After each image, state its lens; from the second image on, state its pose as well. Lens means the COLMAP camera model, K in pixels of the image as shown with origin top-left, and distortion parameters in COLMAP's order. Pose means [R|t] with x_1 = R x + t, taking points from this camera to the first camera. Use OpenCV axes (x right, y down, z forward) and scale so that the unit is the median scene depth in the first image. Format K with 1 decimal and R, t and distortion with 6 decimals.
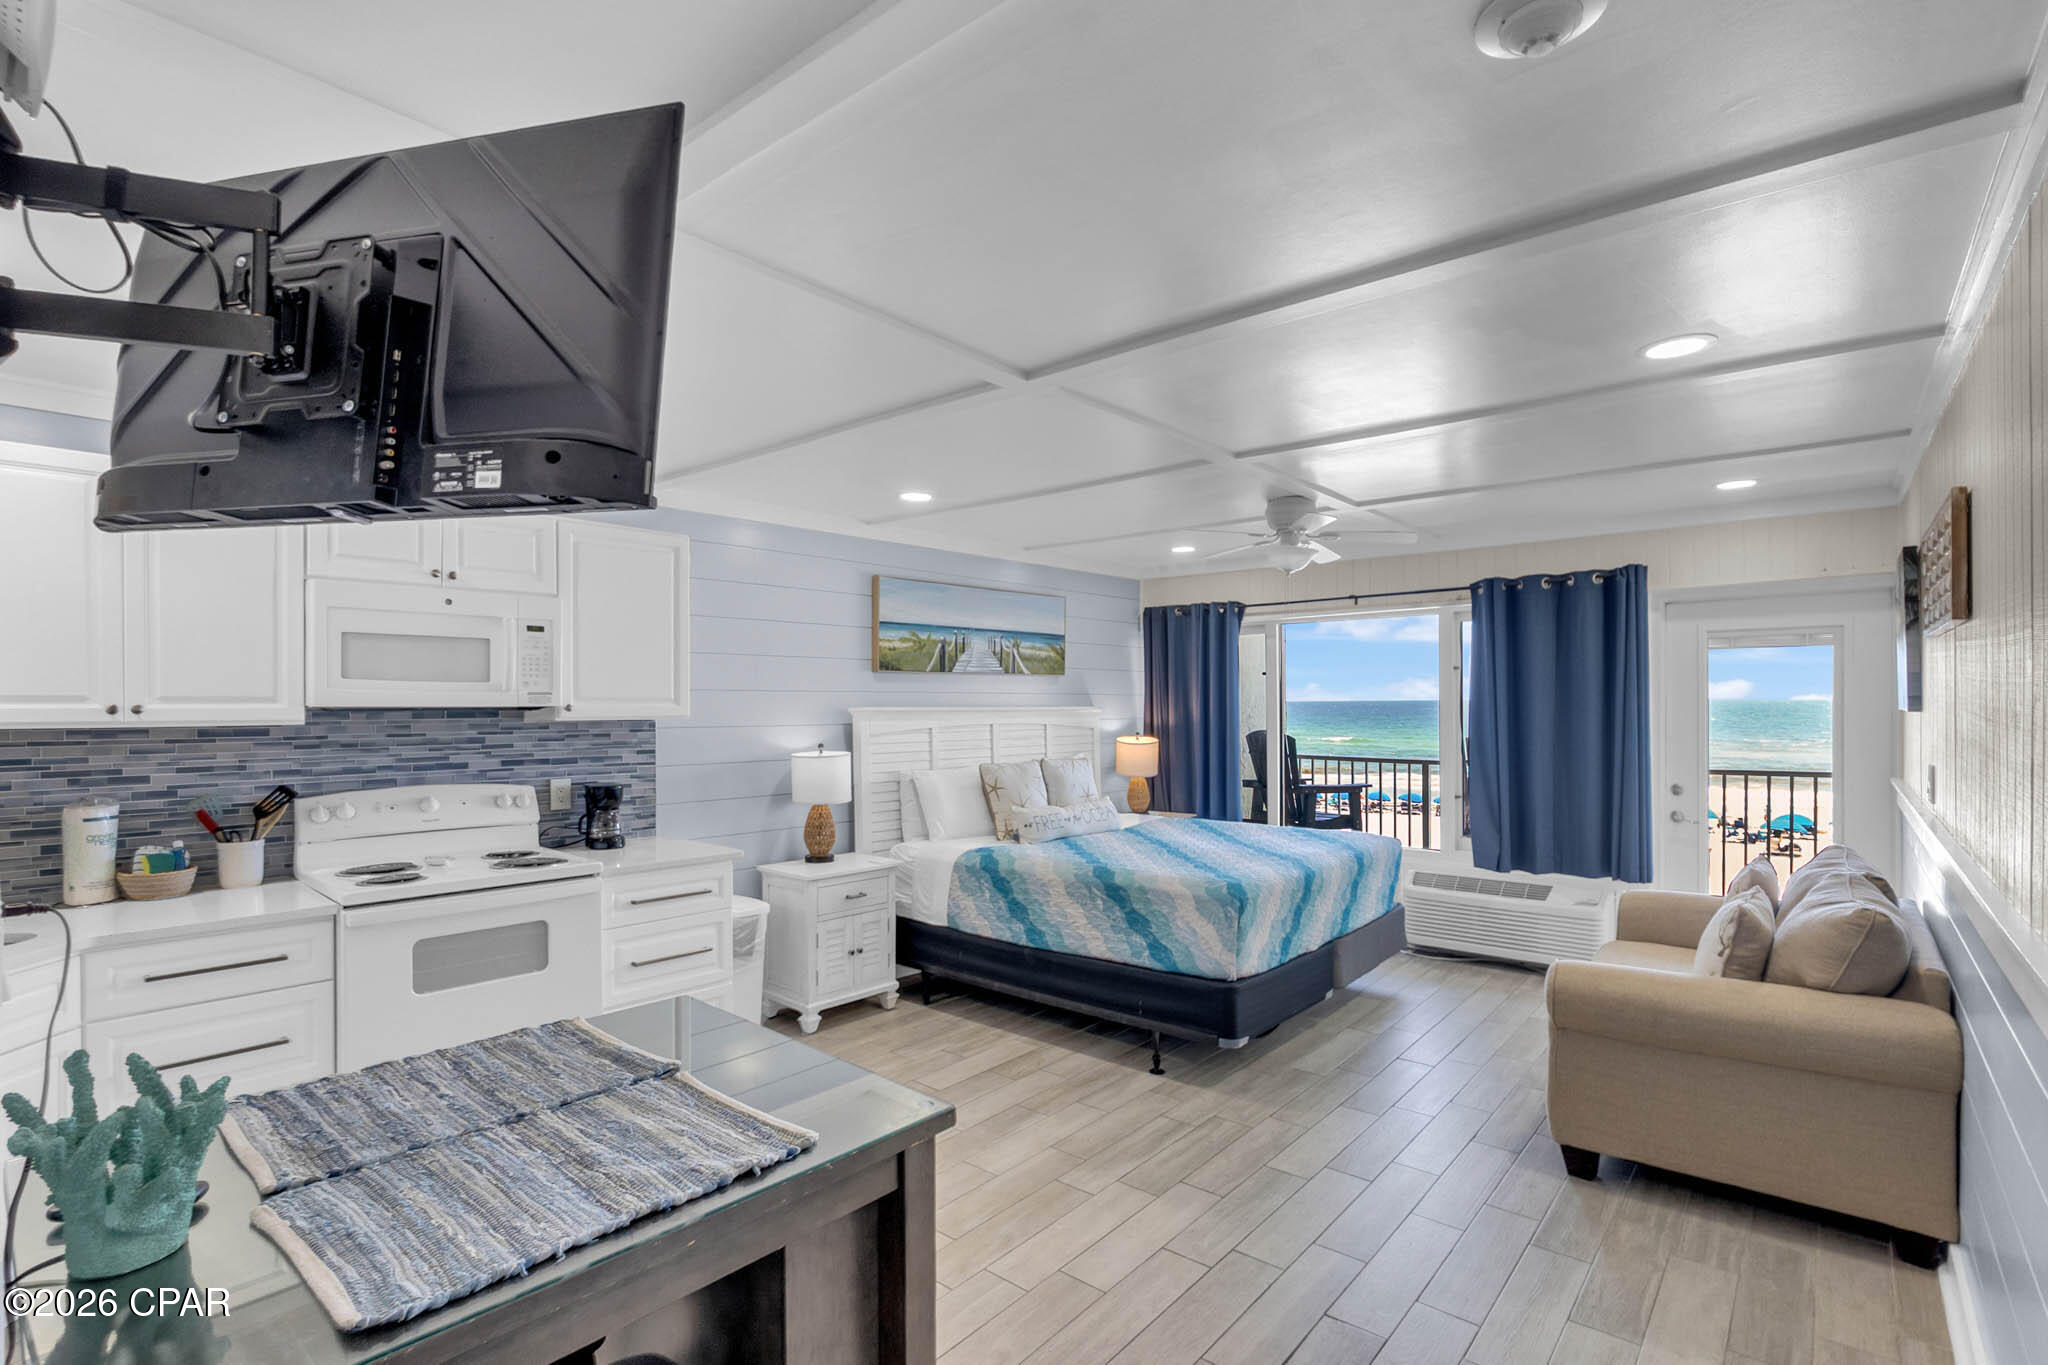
lens RADIAL K [[953.9, 0, 1029.0], [0, 953.9, 713.1], [0, 0, 1]] dist [-0.012413, -0.001068]
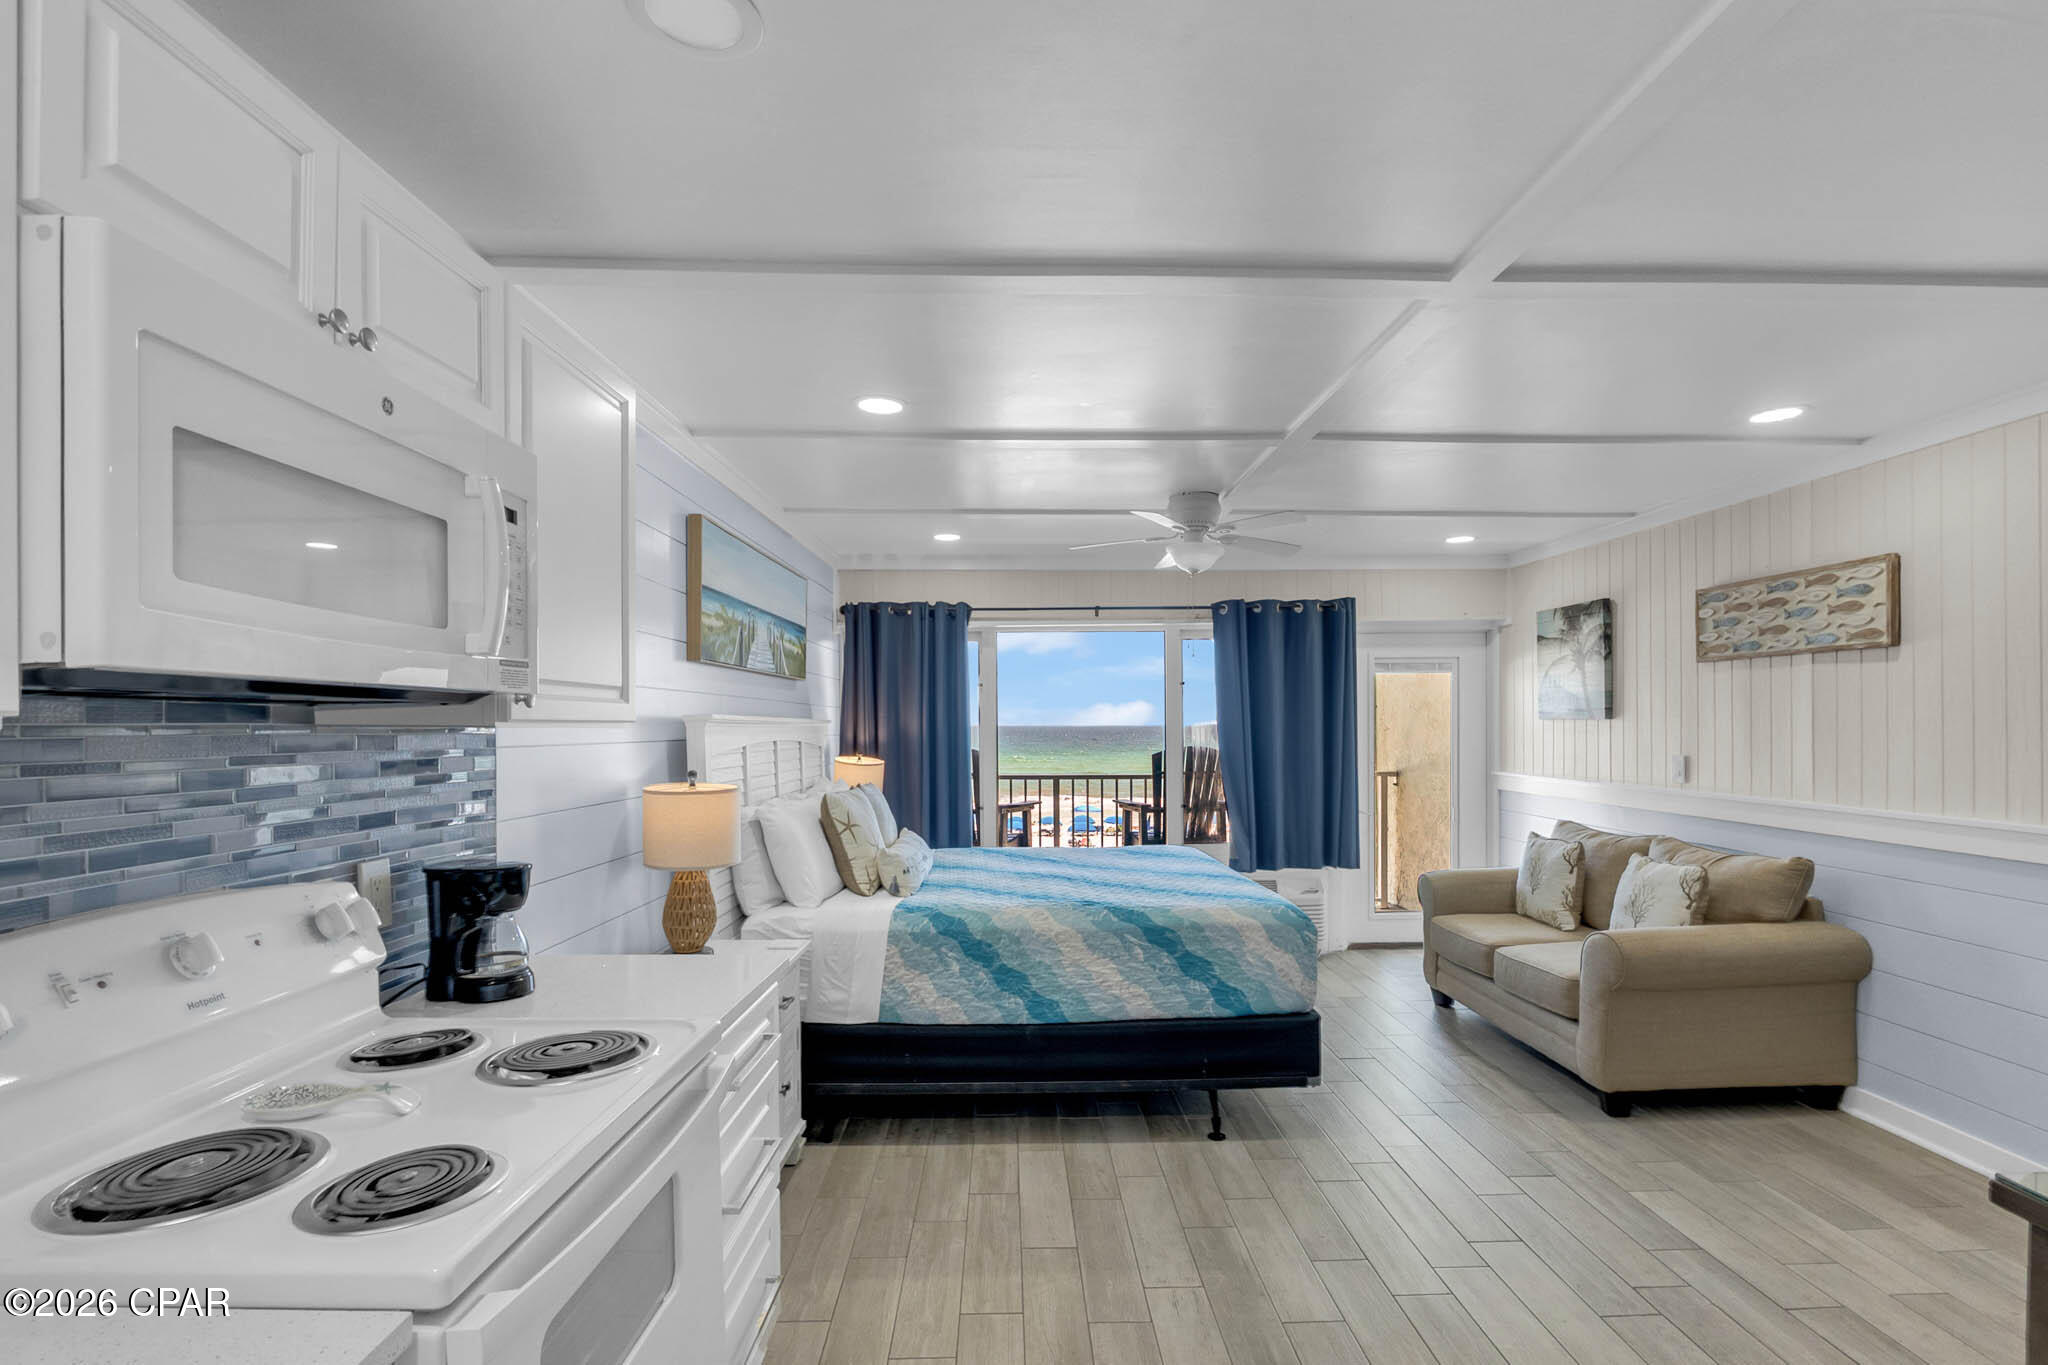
lens RADIAL K [[964.1, 0, 1031.9], [0, 964.1, 739.3], [0, 0, 1]] dist [-0.011765, -0.000126]
pose [[0.748166, -0.010132, 0.663434, -0.507040], [0.009551, 0.999944, 0.004501, 0.011428], [-0.663443, 0.002969, 0.748221, 0.413485]]
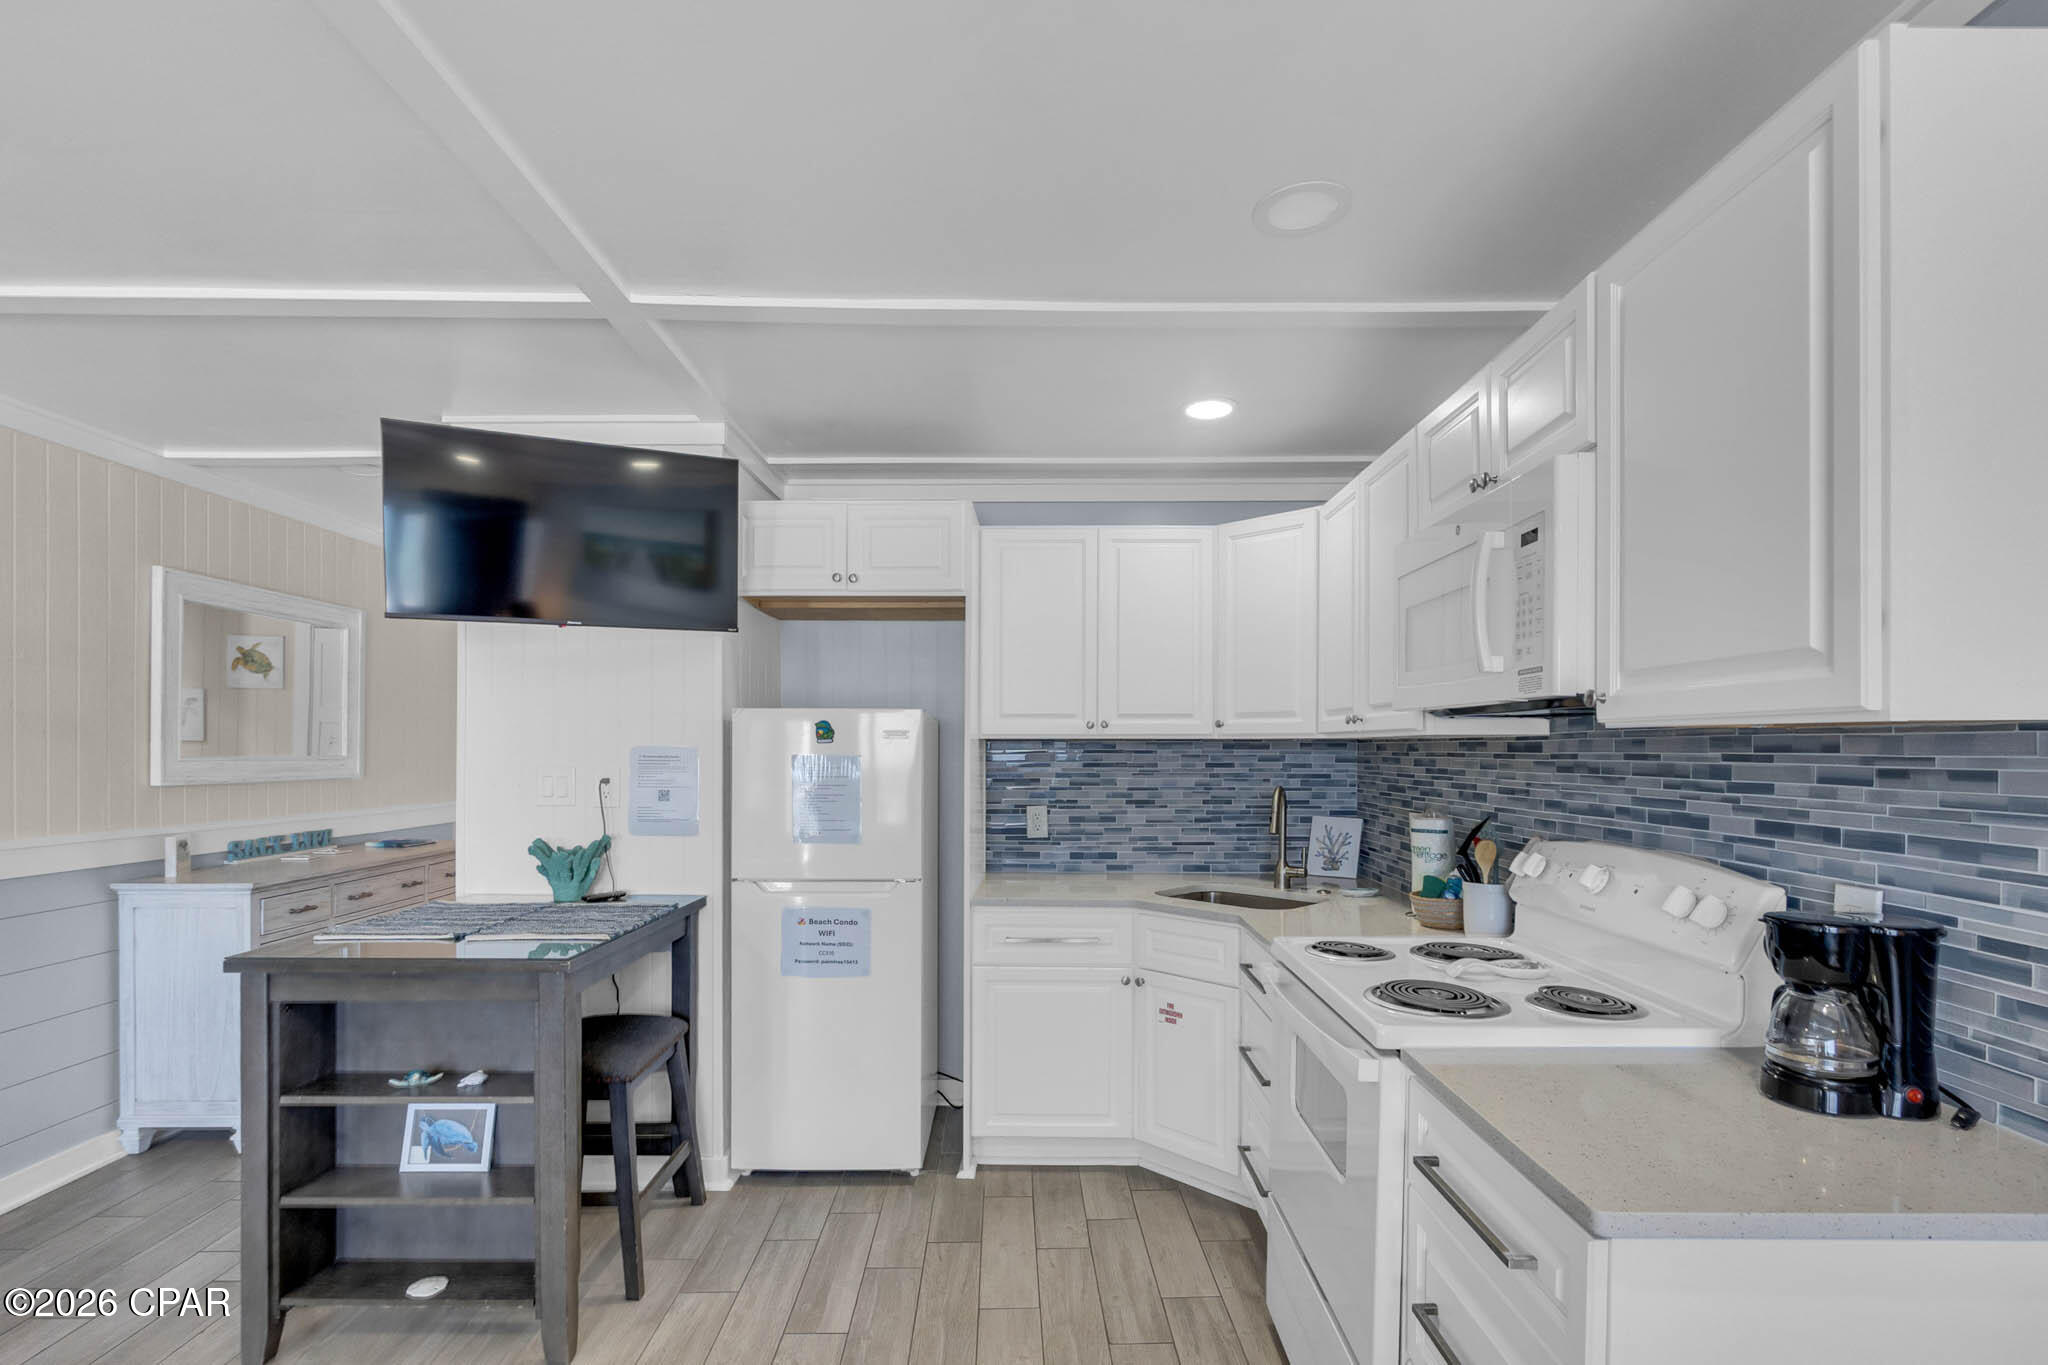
lens RADIAL K [[964.1, 0, 1031.9], [0, 964.1, 739.3], [0, 0, 1]] dist [-0.011765, -0.000126]
pose [[-0.758580, 0.003224, -0.651572, -0.005388], [0.005848, 0.999981, -0.001860, 0.009280], [0.651554, -0.005221, -0.758584, 0.972446]]
